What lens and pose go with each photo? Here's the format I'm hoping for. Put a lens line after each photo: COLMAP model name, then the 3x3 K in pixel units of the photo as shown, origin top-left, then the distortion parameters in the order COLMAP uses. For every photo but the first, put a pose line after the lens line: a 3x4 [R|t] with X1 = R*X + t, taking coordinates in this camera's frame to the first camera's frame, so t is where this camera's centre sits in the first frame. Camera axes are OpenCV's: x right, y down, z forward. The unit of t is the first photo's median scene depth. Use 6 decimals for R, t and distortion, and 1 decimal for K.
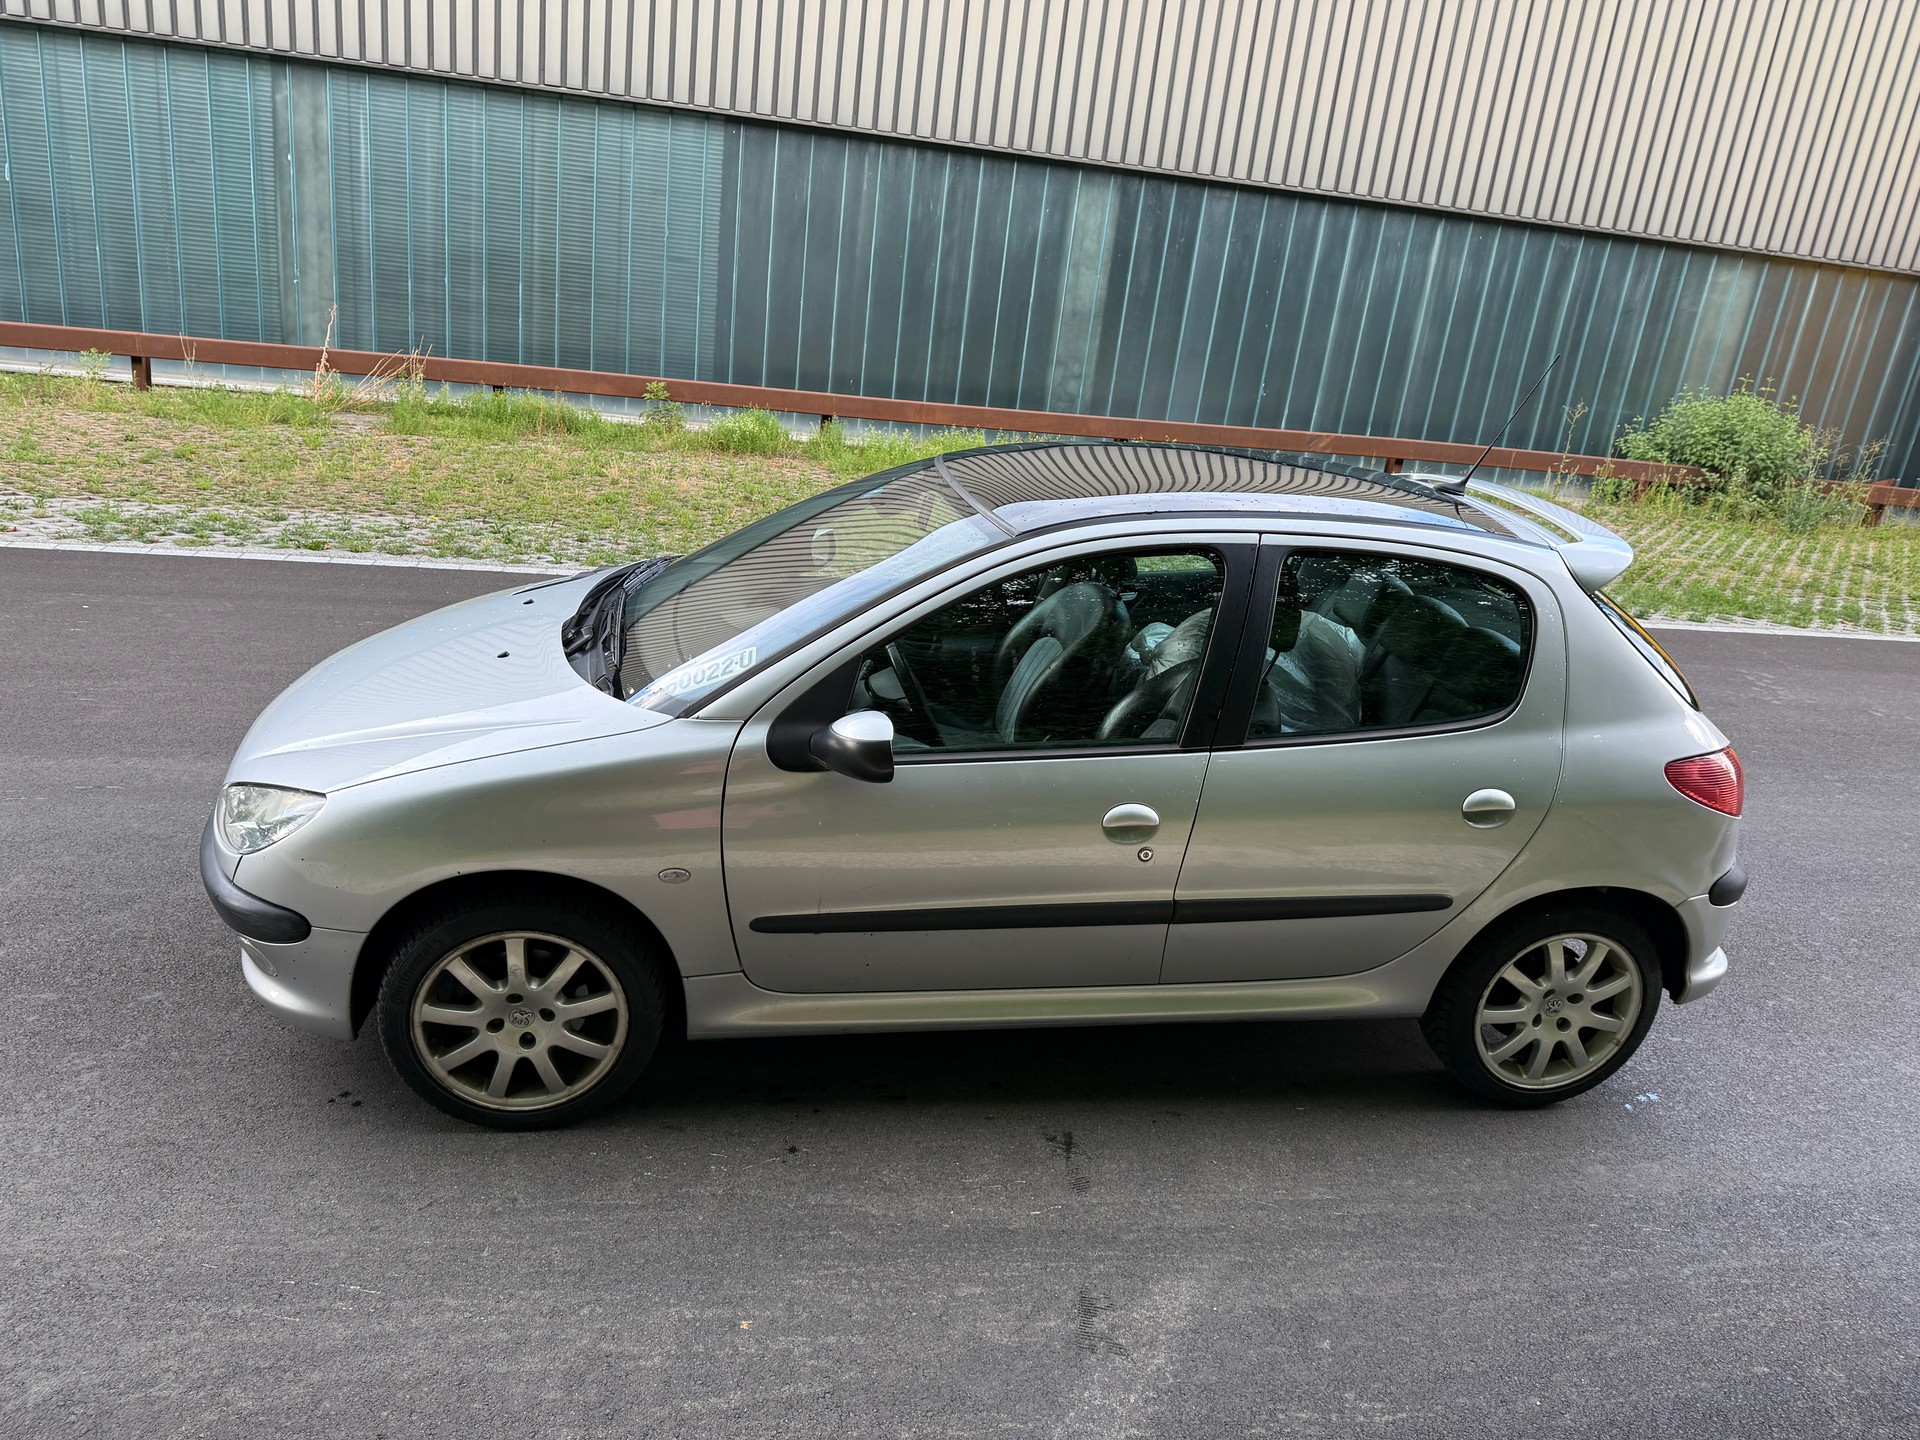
lens RADIAL K [[1426.6, 0, 960.0], [0, 1426.6, 720.0], [0, 0, 1]] dist [0.002265, -0.001214]
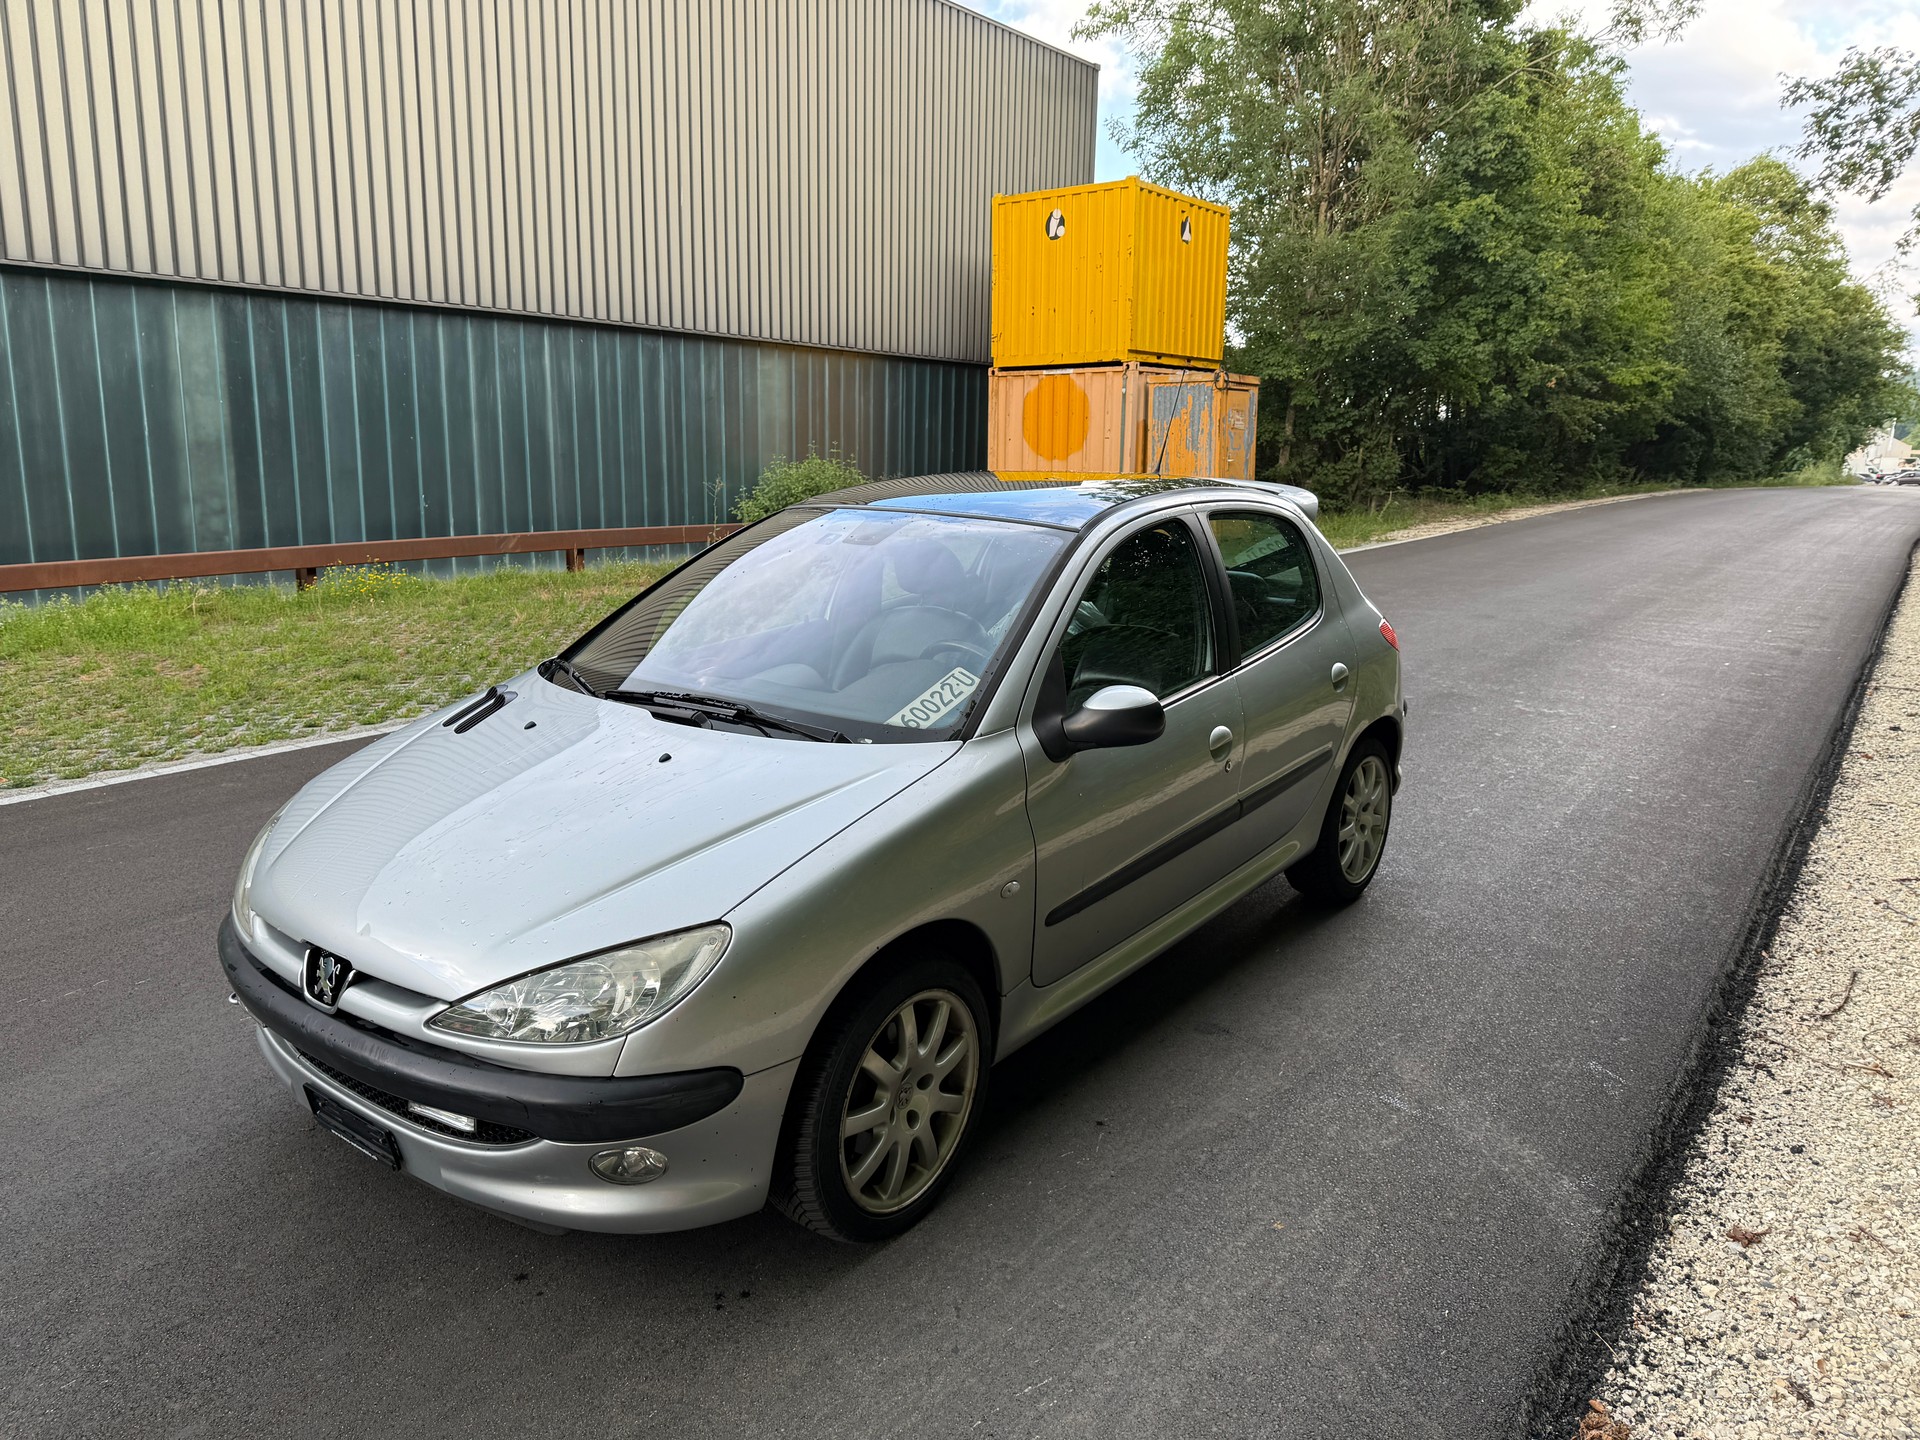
lens RADIAL K [[1417.1, 0, 958.2], [0, 1417.1, 695.5], [0, 0, 1]] dist [0.004908, -0.003155]
pose [[0.706261, -0.217646, 0.673666, -0.222653], [0.282164, 0.959263, 0.014099, -0.012254], [-0.649291, 0.180127, 0.738901, 0.063538]]
